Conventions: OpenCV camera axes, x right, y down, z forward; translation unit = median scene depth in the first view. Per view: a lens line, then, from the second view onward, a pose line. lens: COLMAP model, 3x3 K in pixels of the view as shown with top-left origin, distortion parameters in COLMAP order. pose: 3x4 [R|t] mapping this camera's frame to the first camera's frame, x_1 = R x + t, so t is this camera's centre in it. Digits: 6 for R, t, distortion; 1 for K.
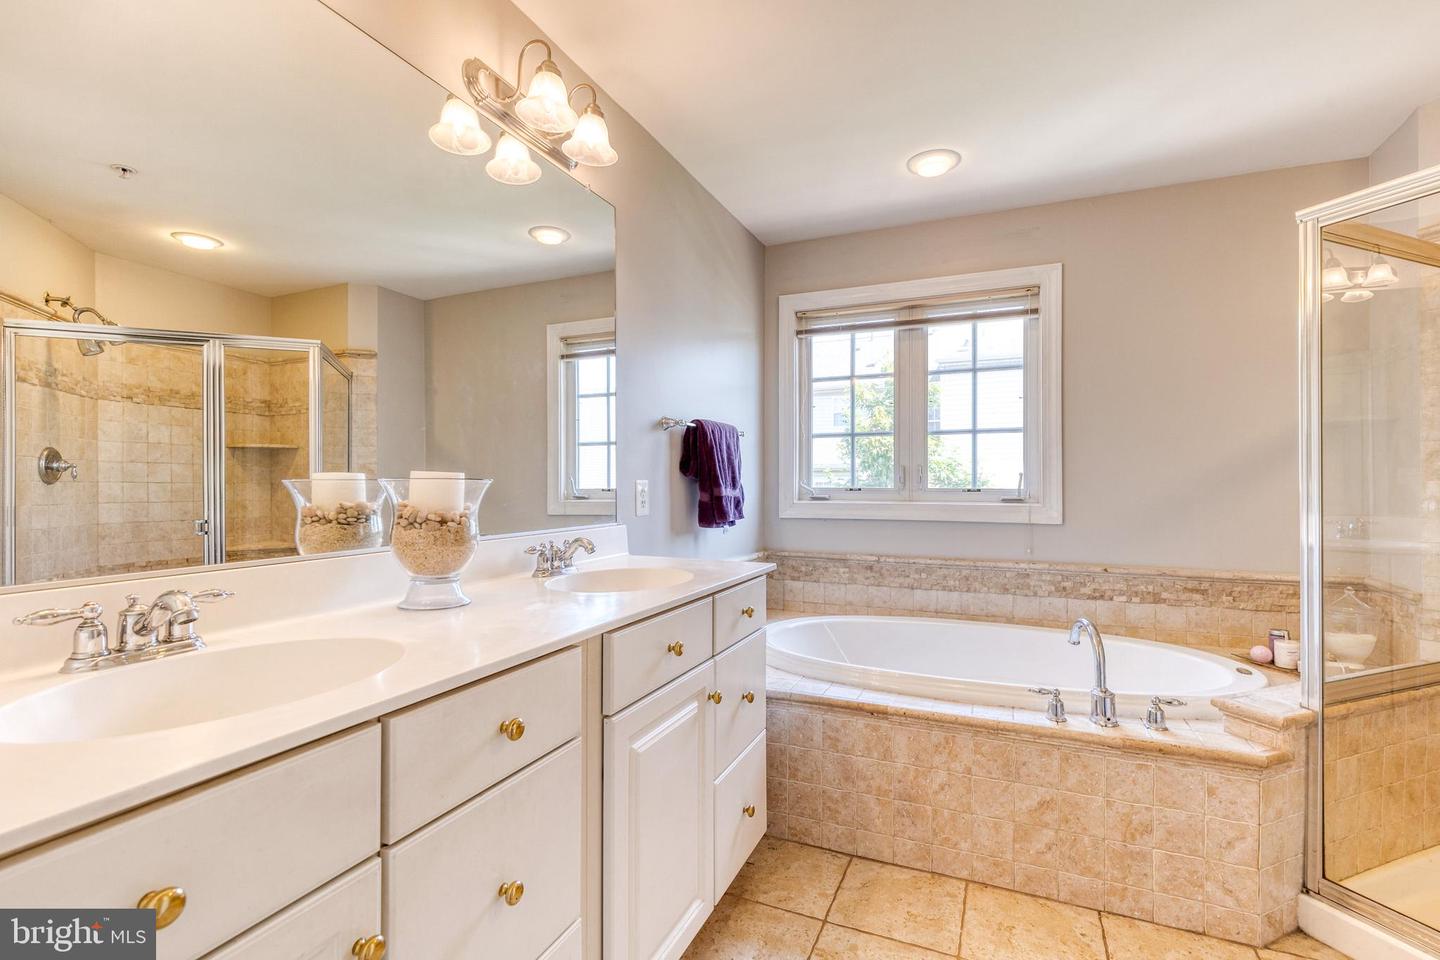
lens RADIAL K [[651.7, 0, 727.0], [0, 651.7, 481.7], [0, 0, 1]] dist [0.003126, 0.000043]
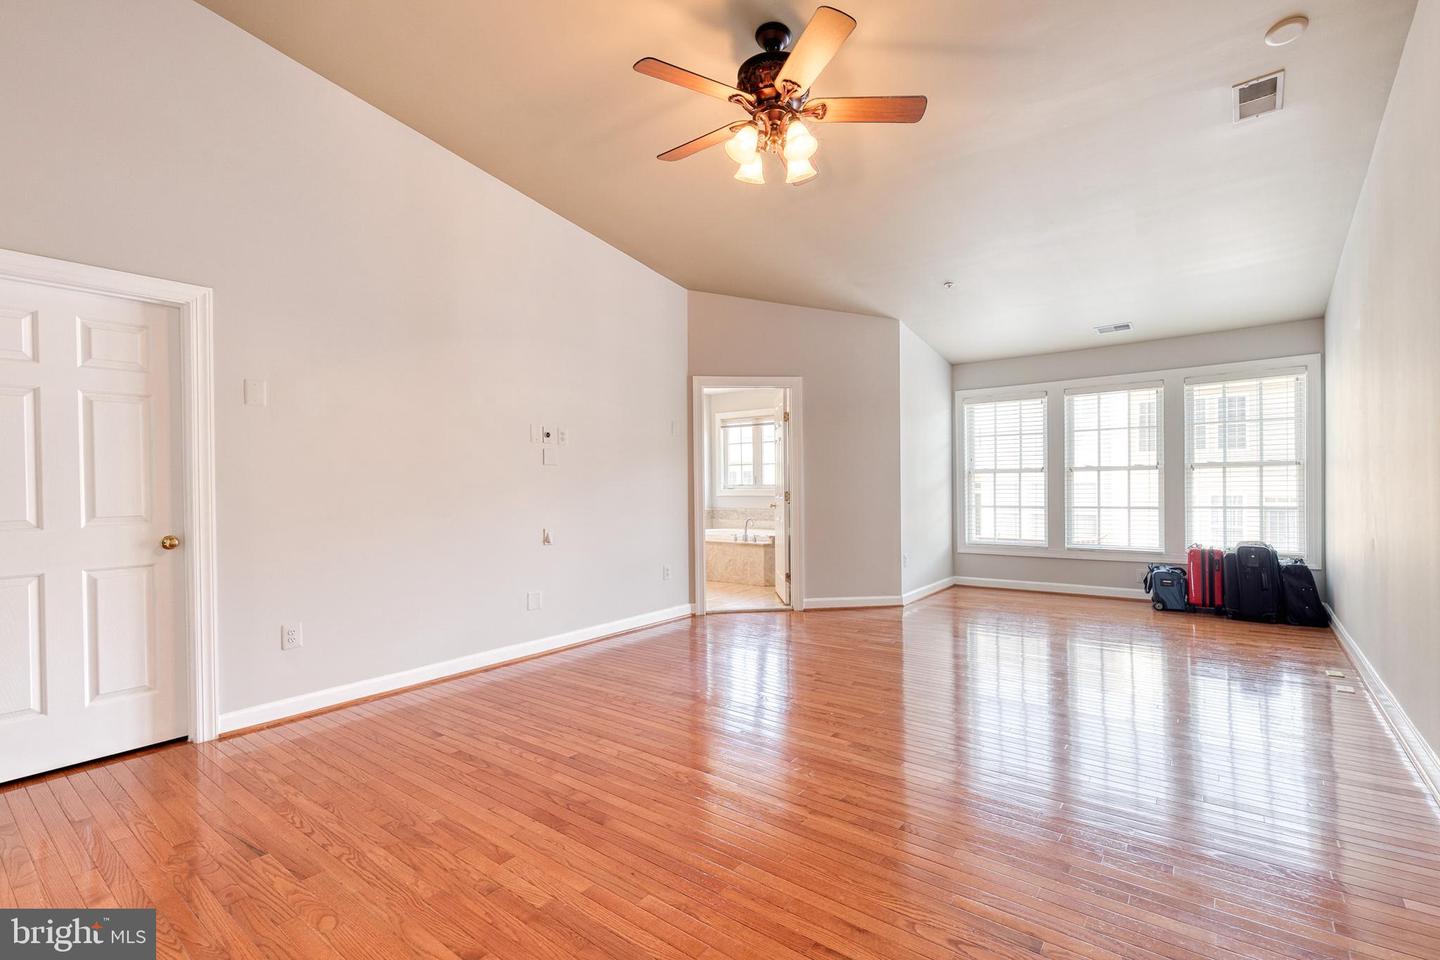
lens RADIAL K [[651.7, 0, 727.0], [0, 651.7, 481.7], [0, 0, 1]] dist [0.003126, 0.000043]
pose [[0.968594, -0.010807, -0.248413, 1.138218], [0.012178, 0.999918, 0.003984, -0.019275], [0.248350, -0.006884, 0.968646, -2.295290]]
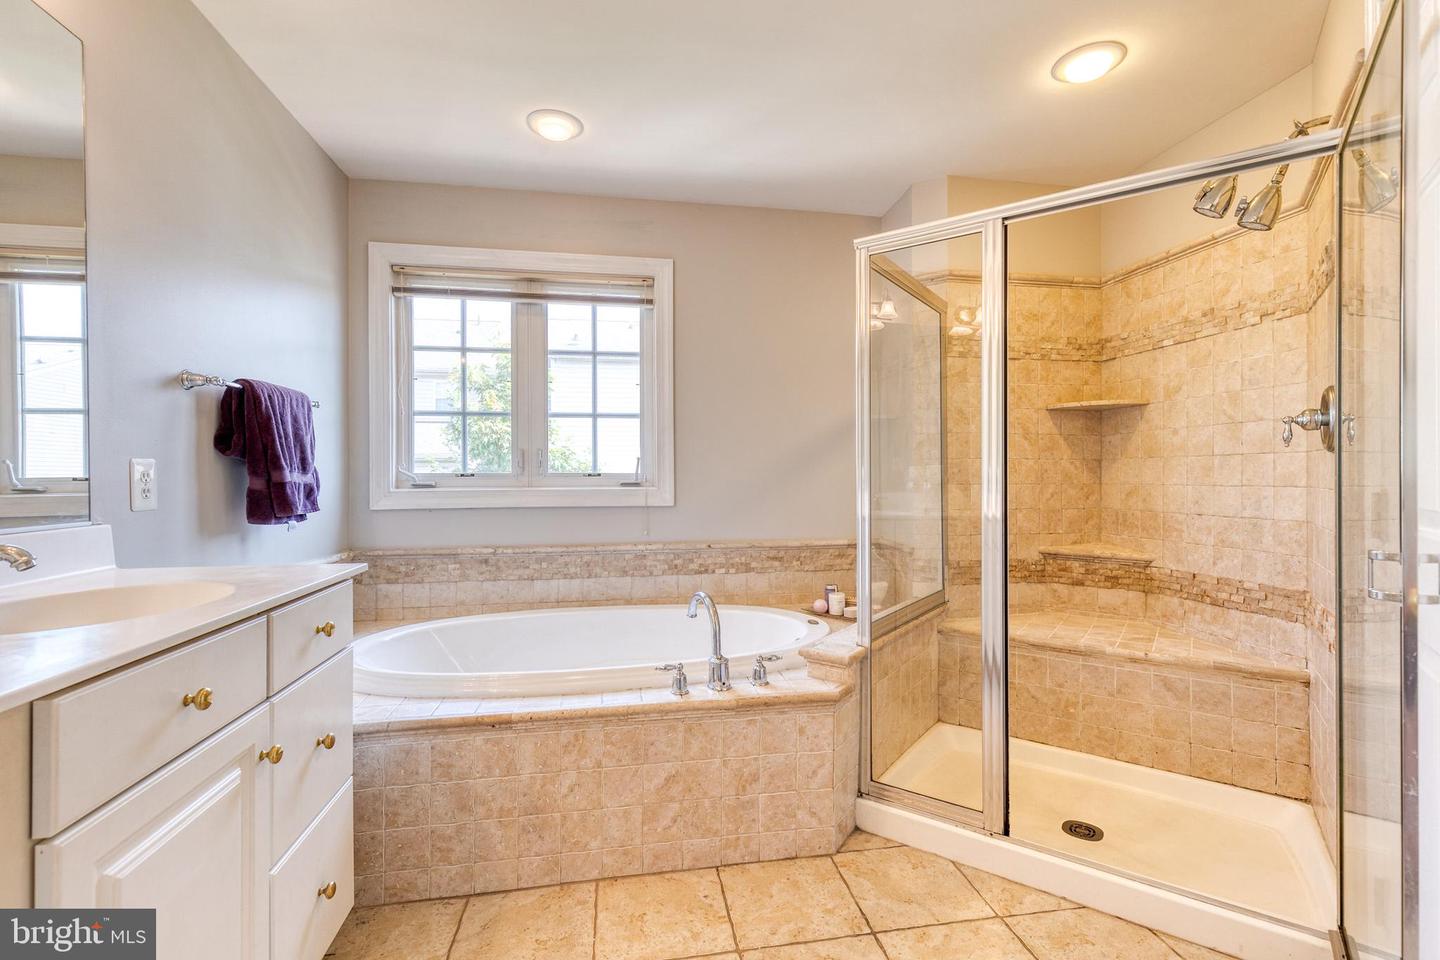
lens RADIAL K [[652.0, 0, 729.1], [0, 652.0, 473.8], [0, 0, 1]] dist [0.009316, -0.000792]
pose [[0.833743, -0.003670, 0.552141, 0.002844], [0.003485, 0.999993, 0.001384, 0.014385], [-0.552142, 0.000770, 0.833750, 0.078484]]
